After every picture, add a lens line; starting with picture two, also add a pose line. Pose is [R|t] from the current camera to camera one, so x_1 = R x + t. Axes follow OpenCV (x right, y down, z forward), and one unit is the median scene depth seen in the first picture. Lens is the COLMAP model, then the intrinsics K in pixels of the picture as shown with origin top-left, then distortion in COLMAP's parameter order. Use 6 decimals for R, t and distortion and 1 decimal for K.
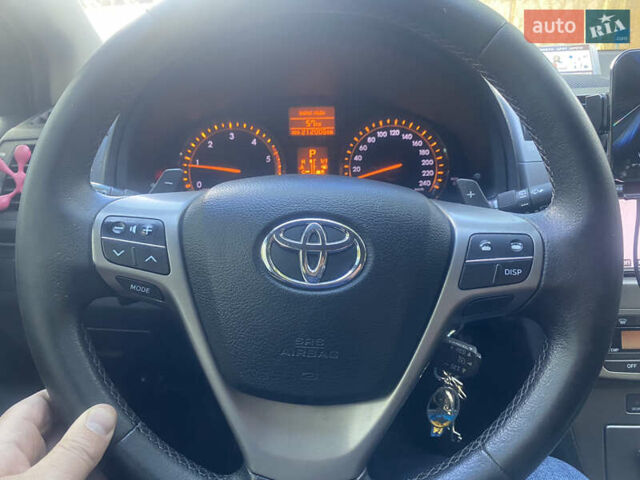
lens RADIAL K [[484.2, 0, 320.0], [0, 484.2, 240.0], [0, 0, 1]] dist [0.039004, -0.043475]
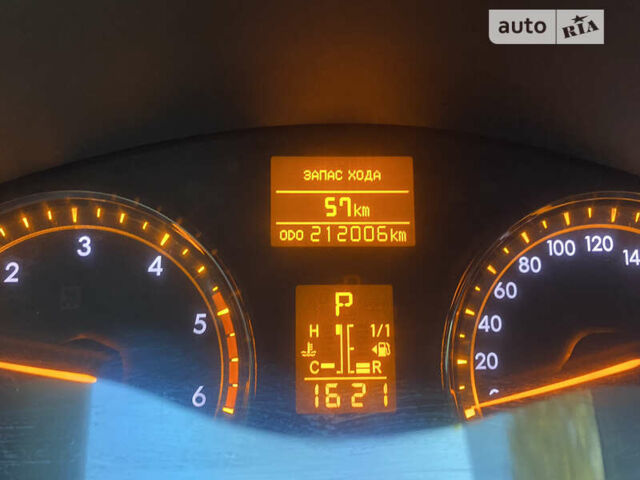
lens RADIAL K [[484.2, 0, 320.0], [0, 484.2, 240.0], [0, 0, 1]] dist [0.039004, -0.043475]
pose [[0.999428, 0.019460, 0.027653, -0.040506], [-0.018206, 0.998824, -0.044927, -0.206213], [-0.028495, 0.044397, 0.998607, 0.684812]]
